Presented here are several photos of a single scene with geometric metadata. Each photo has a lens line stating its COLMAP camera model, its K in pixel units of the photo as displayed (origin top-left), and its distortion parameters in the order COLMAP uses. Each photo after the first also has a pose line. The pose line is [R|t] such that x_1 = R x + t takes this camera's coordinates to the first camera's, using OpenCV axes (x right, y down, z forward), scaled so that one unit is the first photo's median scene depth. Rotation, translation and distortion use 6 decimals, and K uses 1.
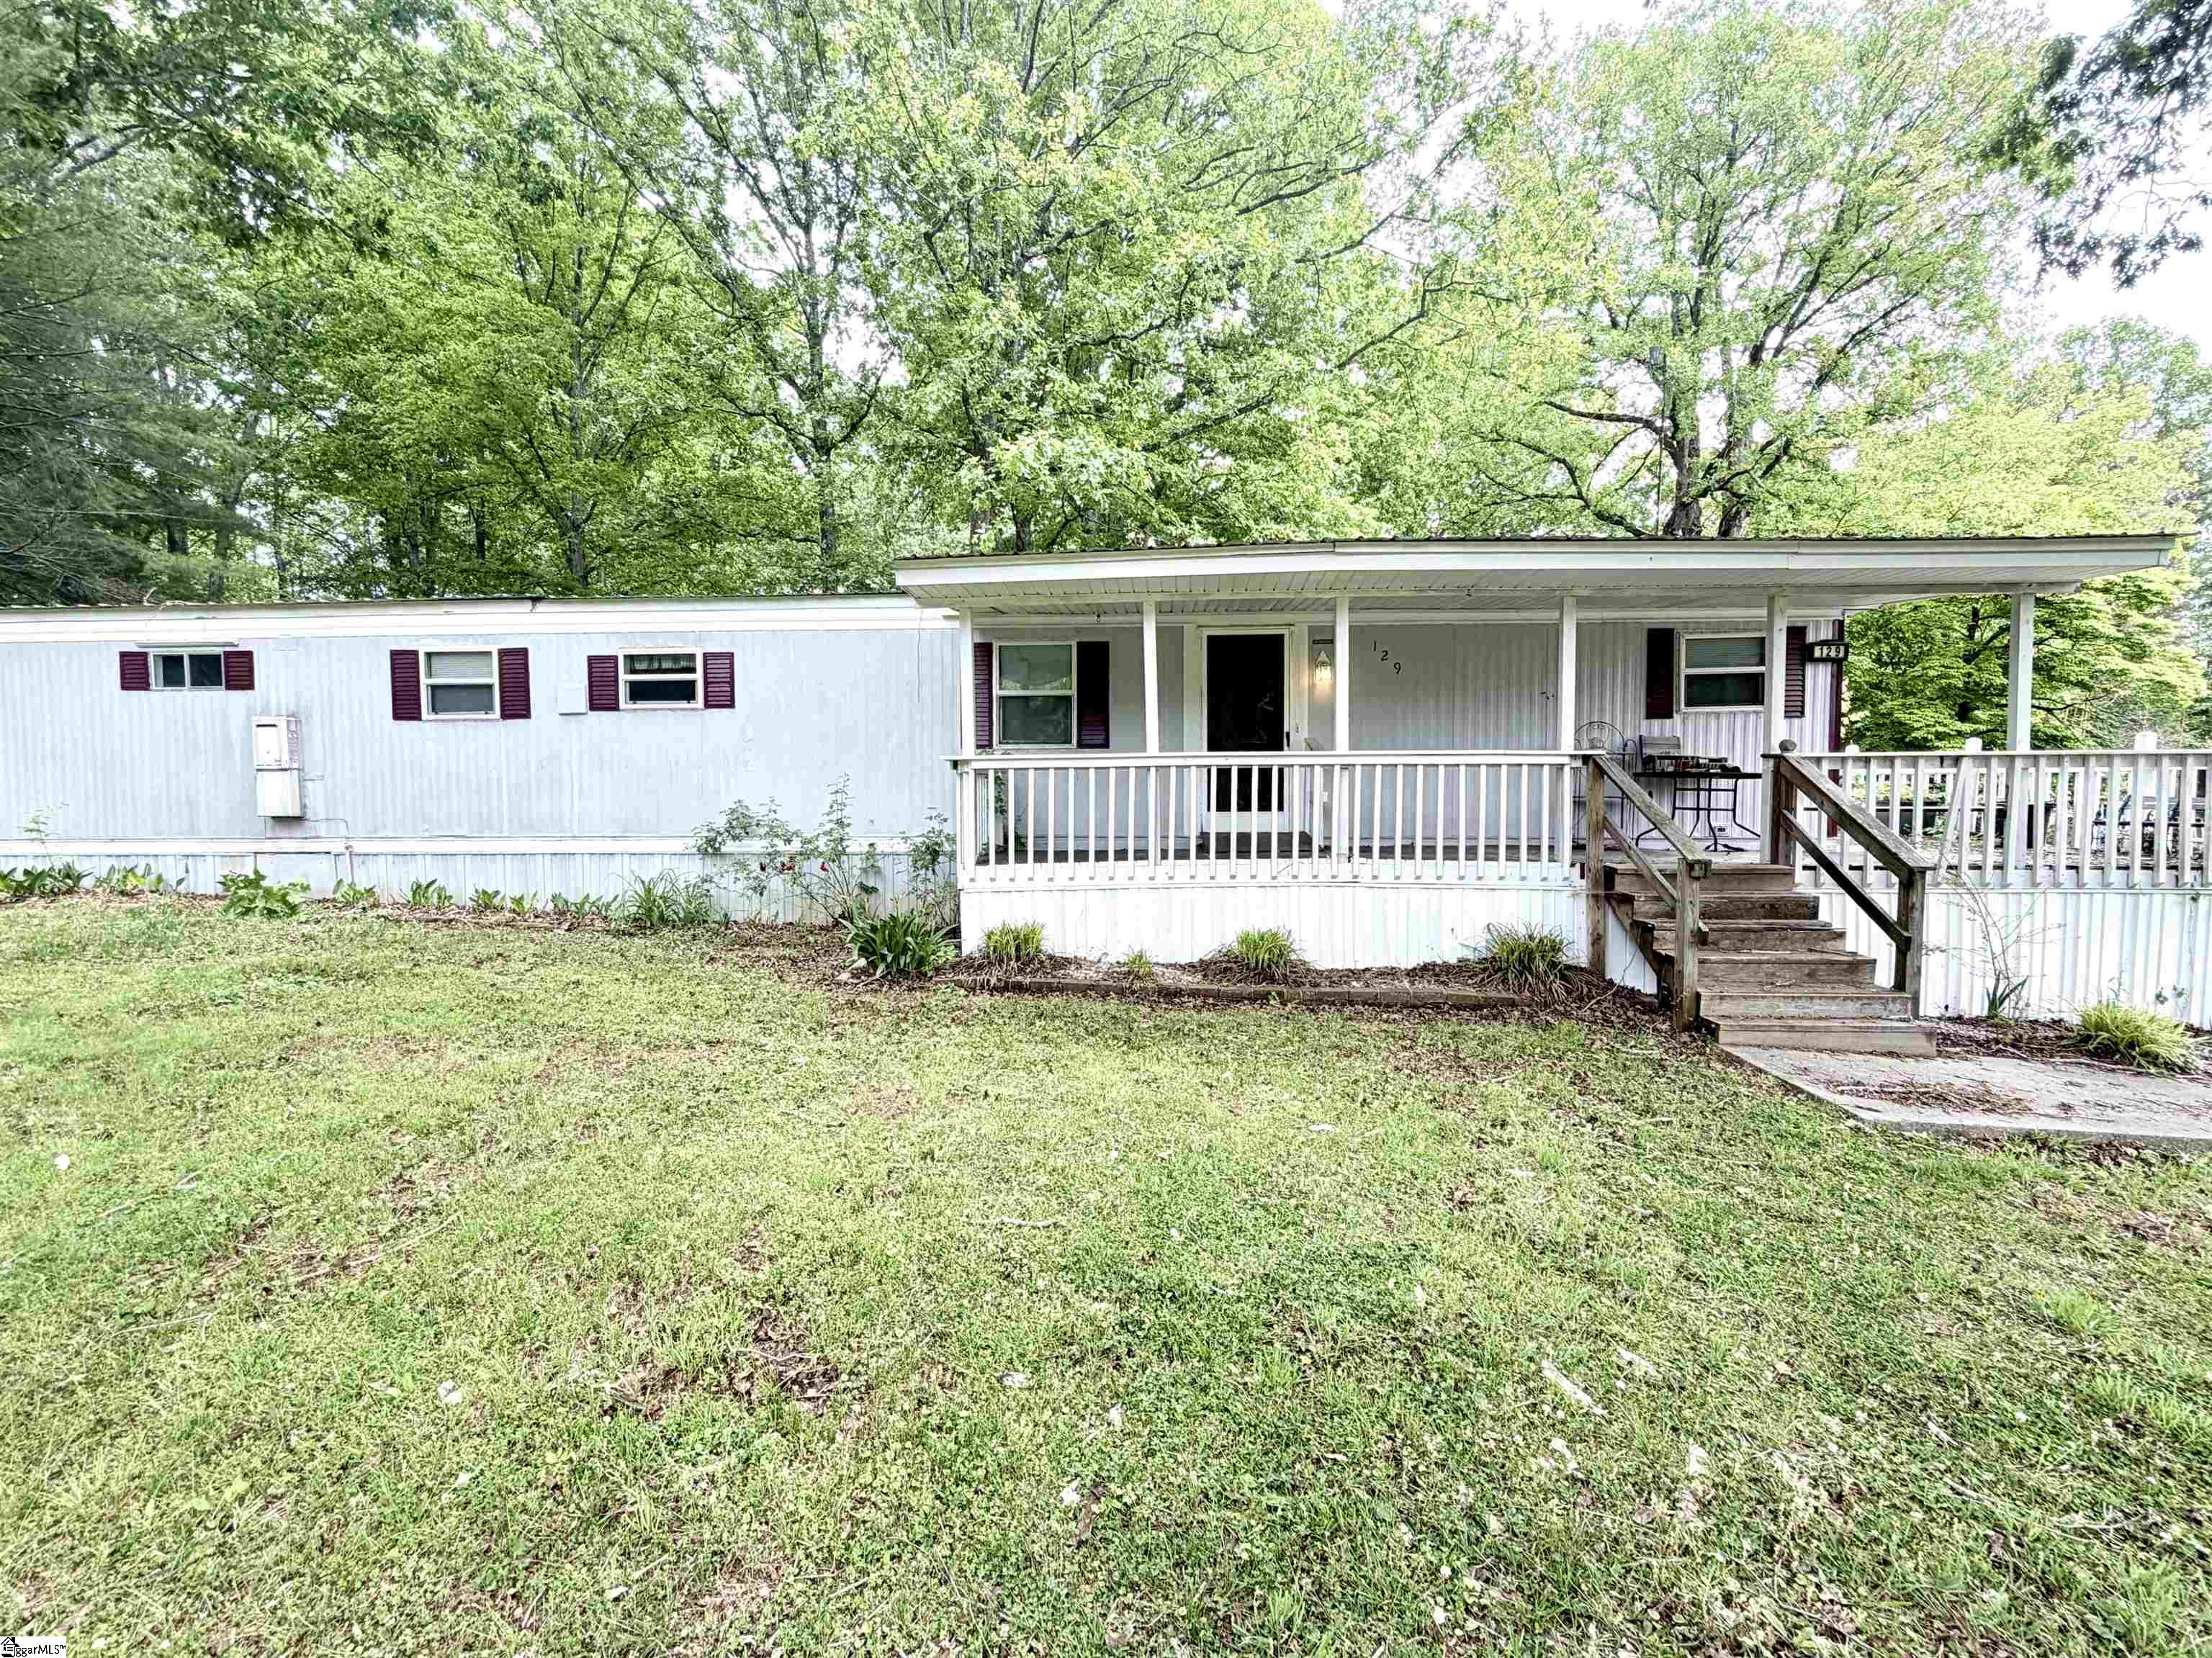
lens RADIAL K [[881.7, 0, 1159.5], [0, 881.7, 817.5], [0, 0, 1]] dist [0.001185, -0.000299]
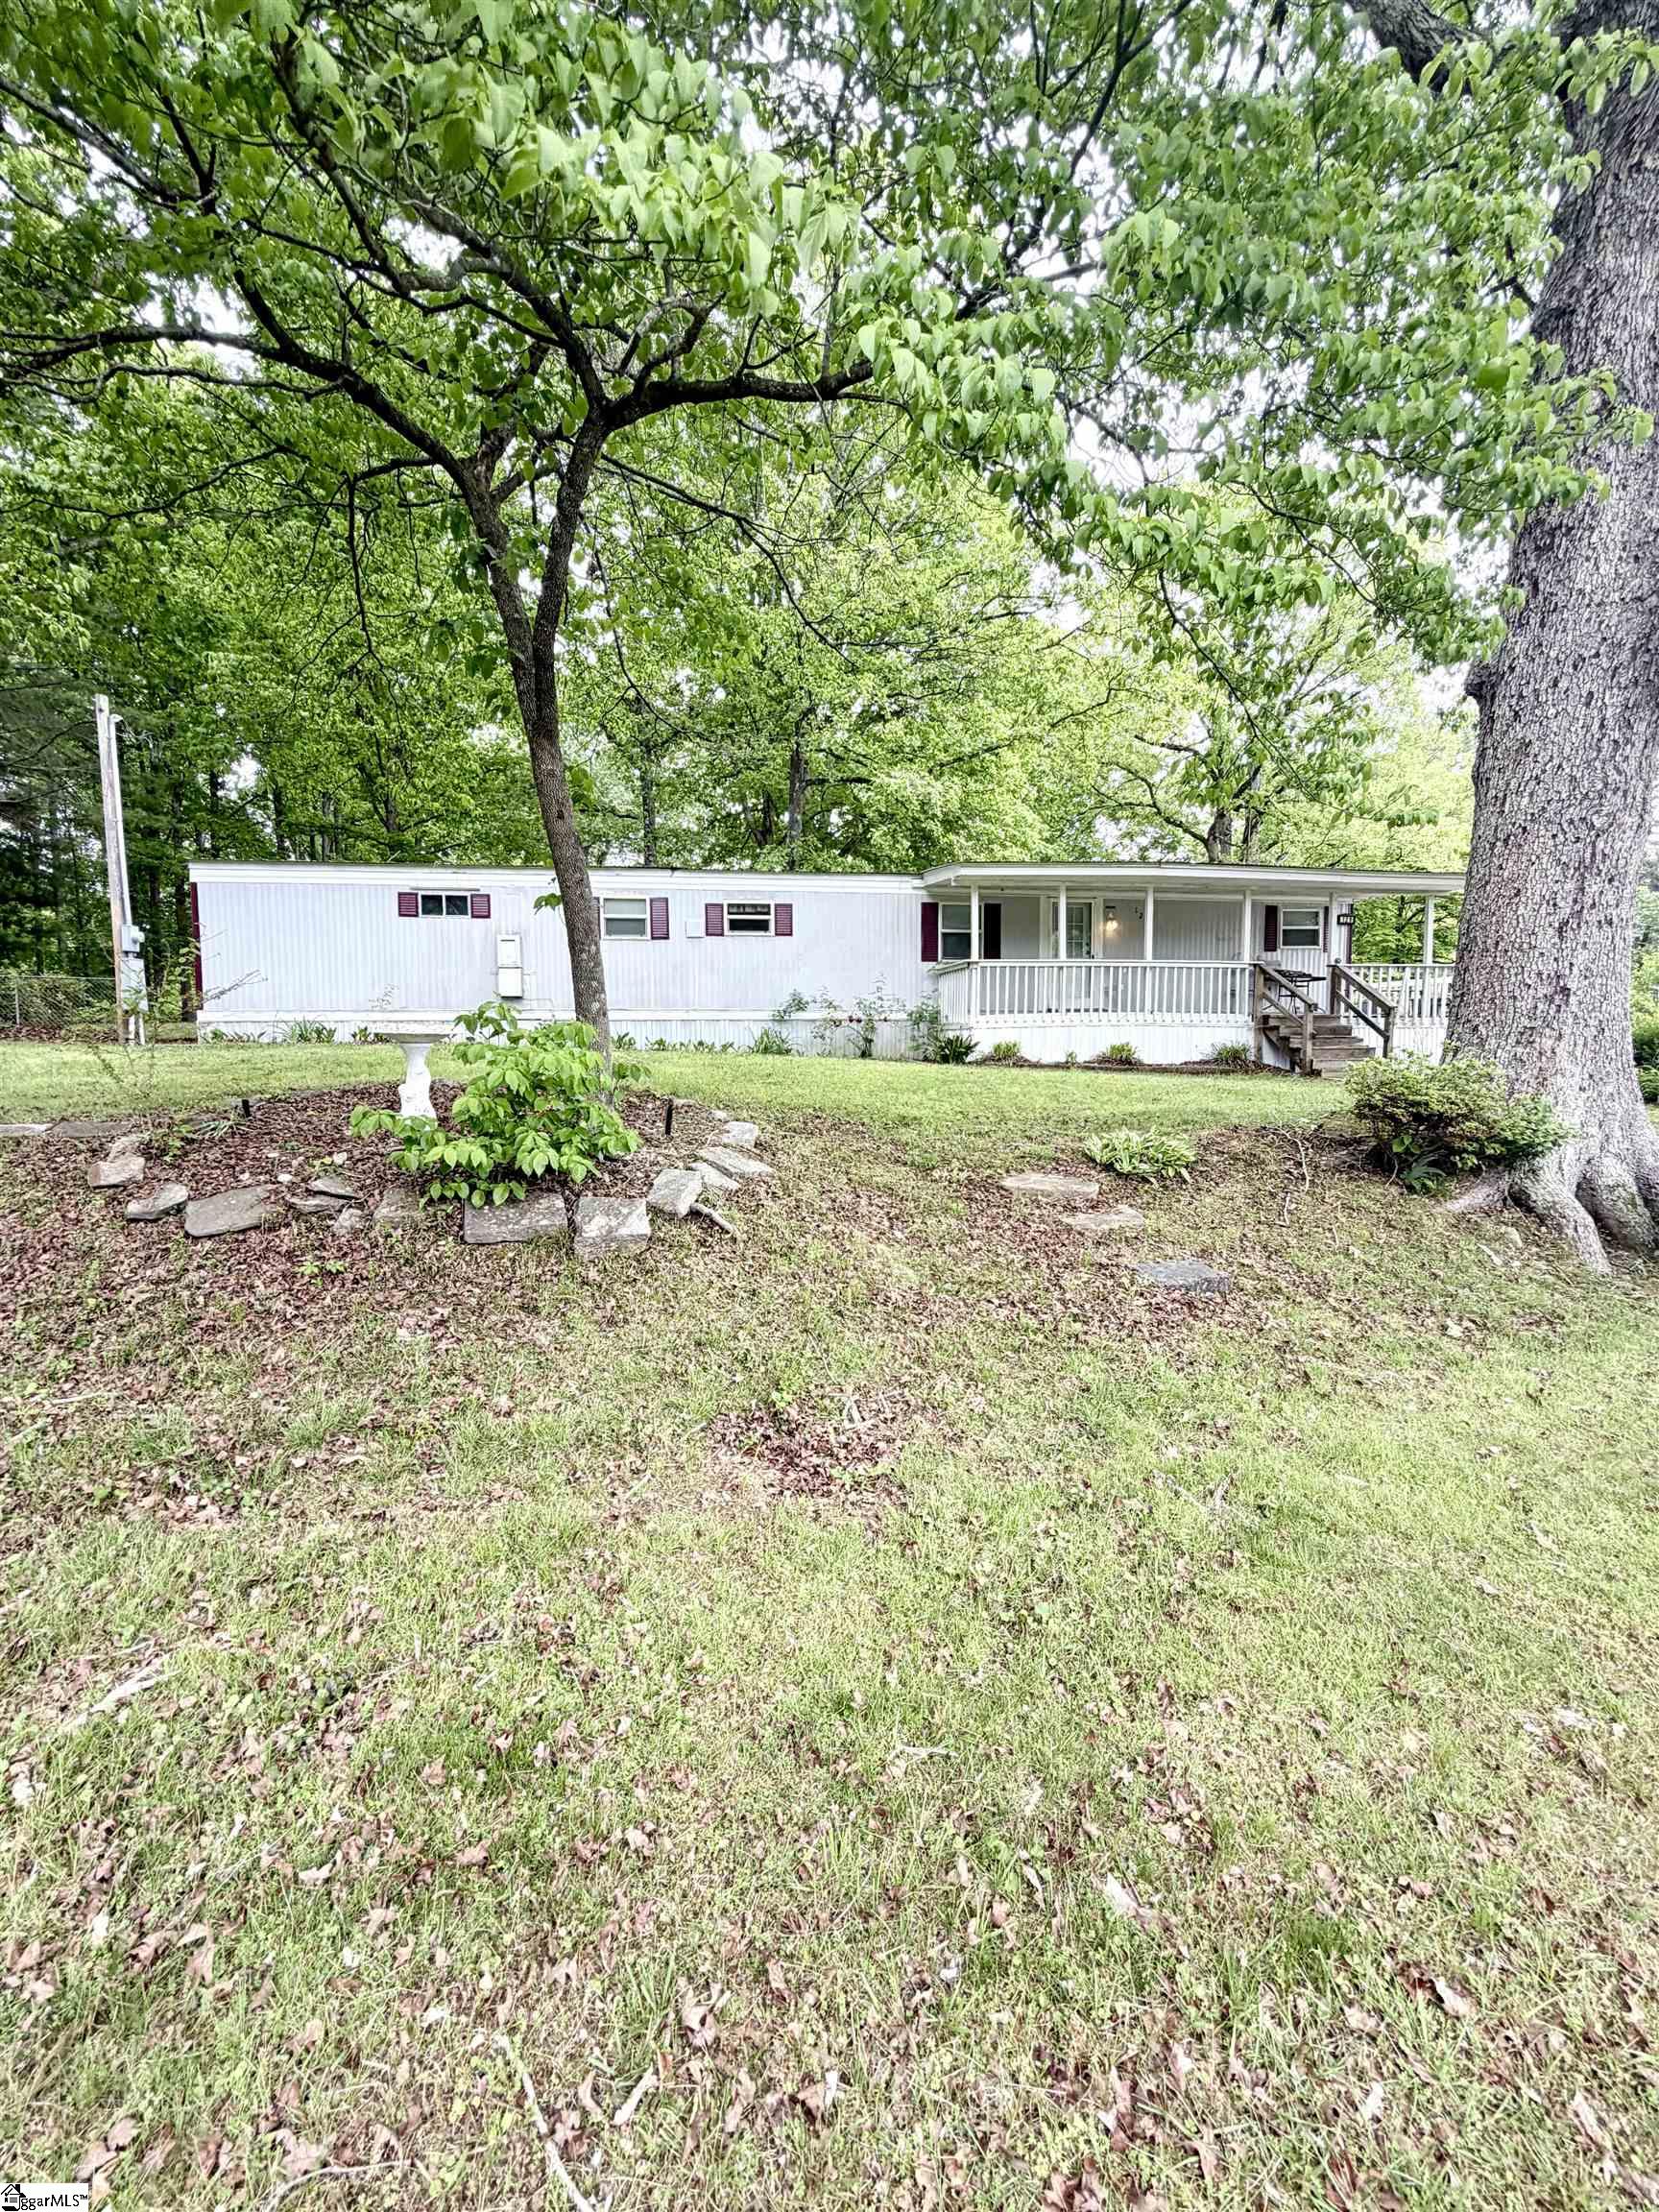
lens RADIAL K [[881.8, 0, 828.1], [0, 881.8, 1106.7], [0, 0, 1]] dist [0.001185, -0.000299]
pose [[0.983927, -0.011830, 0.178177, -0.726904], [0.006186, 0.999462, 0.032199, 0.157325], [-0.178462, -0.030579, 0.983472, -0.738373]]
